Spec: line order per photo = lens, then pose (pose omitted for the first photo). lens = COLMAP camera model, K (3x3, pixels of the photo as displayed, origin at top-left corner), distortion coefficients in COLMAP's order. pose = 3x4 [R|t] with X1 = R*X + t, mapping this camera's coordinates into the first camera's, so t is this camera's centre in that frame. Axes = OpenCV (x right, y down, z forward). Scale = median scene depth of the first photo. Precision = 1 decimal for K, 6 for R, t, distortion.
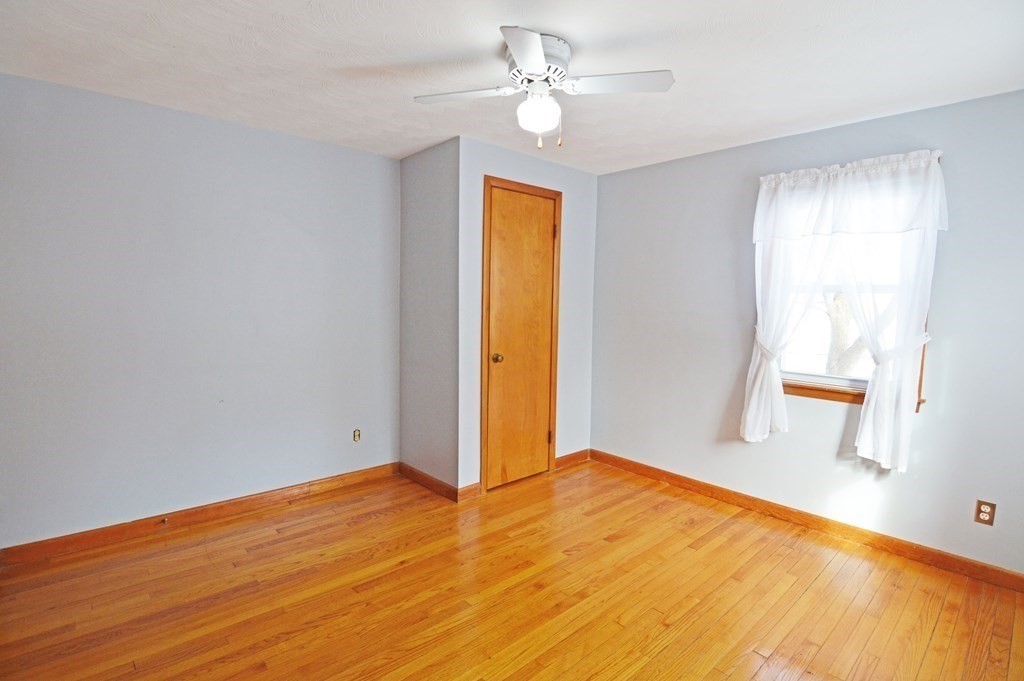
lens RADIAL K [[499.2, 0, 511.3], [0, 499.2, 335.4], [0, 0, 1]] dist [-0.002231, -0.000596]
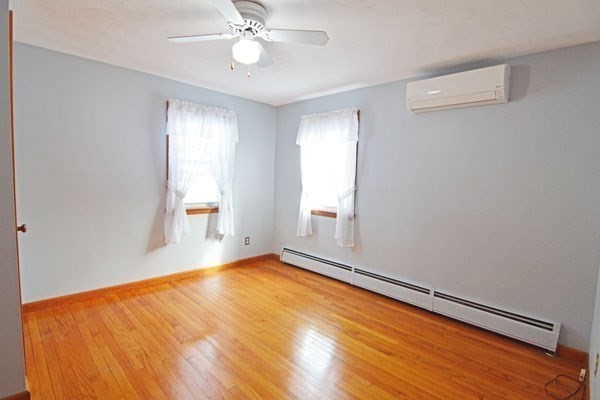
lens RADIAL K [[298.6, 0, 296.3], [0, 298.6, 199.7], [0, 0, 1]] dist [-0.008762, -0.001222]
pose [[-0.041325, -0.100684, 0.994060, -0.664677], [0.042684, 0.993824, 0.102435, -0.047152], [-0.998234, 0.046663, -0.036772, 0.632137]]
